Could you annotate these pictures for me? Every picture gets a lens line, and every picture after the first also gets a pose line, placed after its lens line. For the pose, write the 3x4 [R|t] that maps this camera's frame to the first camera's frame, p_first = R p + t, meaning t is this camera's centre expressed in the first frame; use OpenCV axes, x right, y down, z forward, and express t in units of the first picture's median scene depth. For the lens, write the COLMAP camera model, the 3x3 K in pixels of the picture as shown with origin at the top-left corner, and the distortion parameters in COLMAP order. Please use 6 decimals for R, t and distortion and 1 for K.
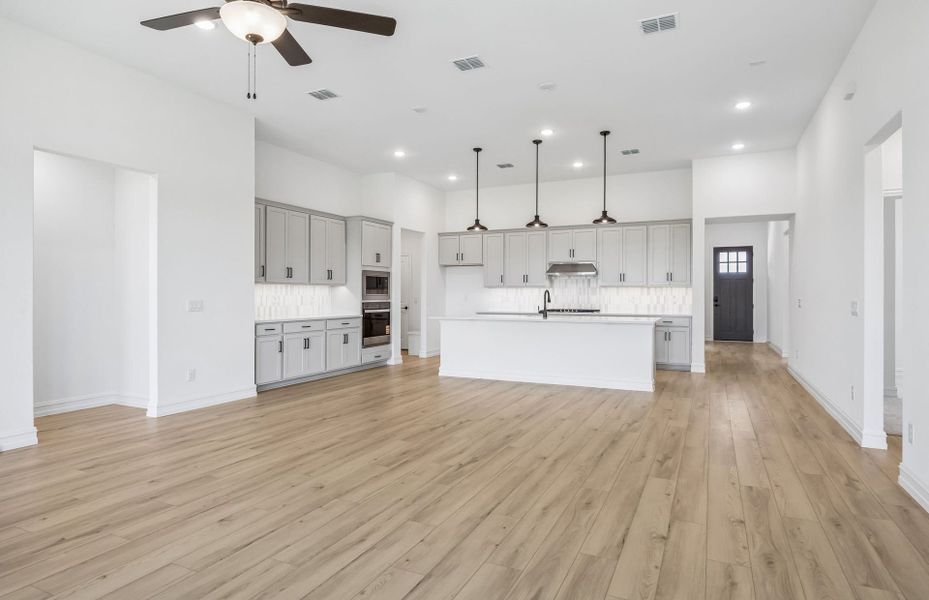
lens RADIAL K [[528.0, 0, 464.1], [0, 528.0, 296.7], [0, 0, 1]] dist [0.002692, 0.001021]
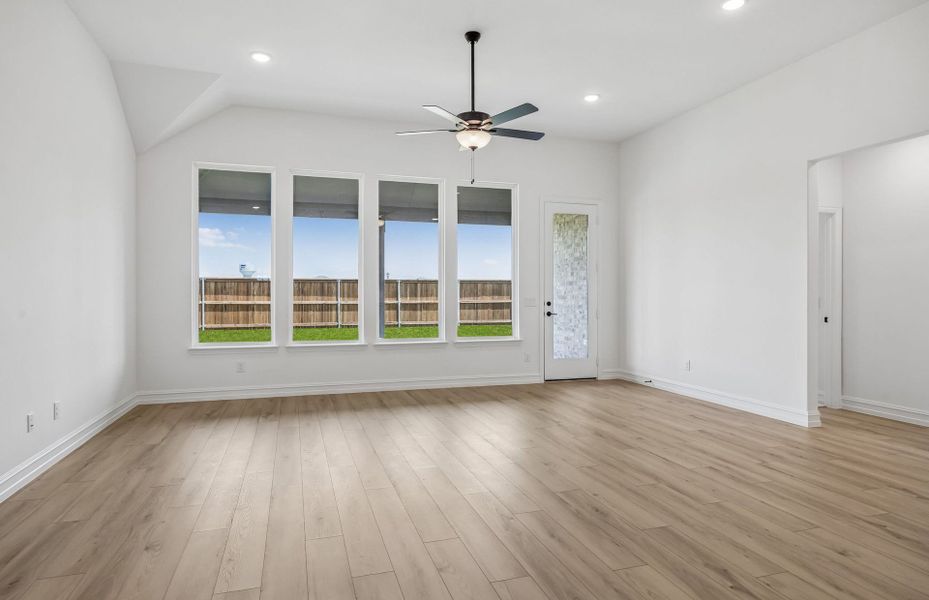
lens RADIAL K [[528.0, 0, 464.3], [0, 528.0, 300.4], [0, 0, 1]] dist [0.002692, 0.001021]
pose [[-0.726752, 0.006107, -0.686872, 0.537510], [-0.002777, 0.999926, 0.011828, -0.001983], [0.686894, 0.010503, -0.726682, 1.445979]]
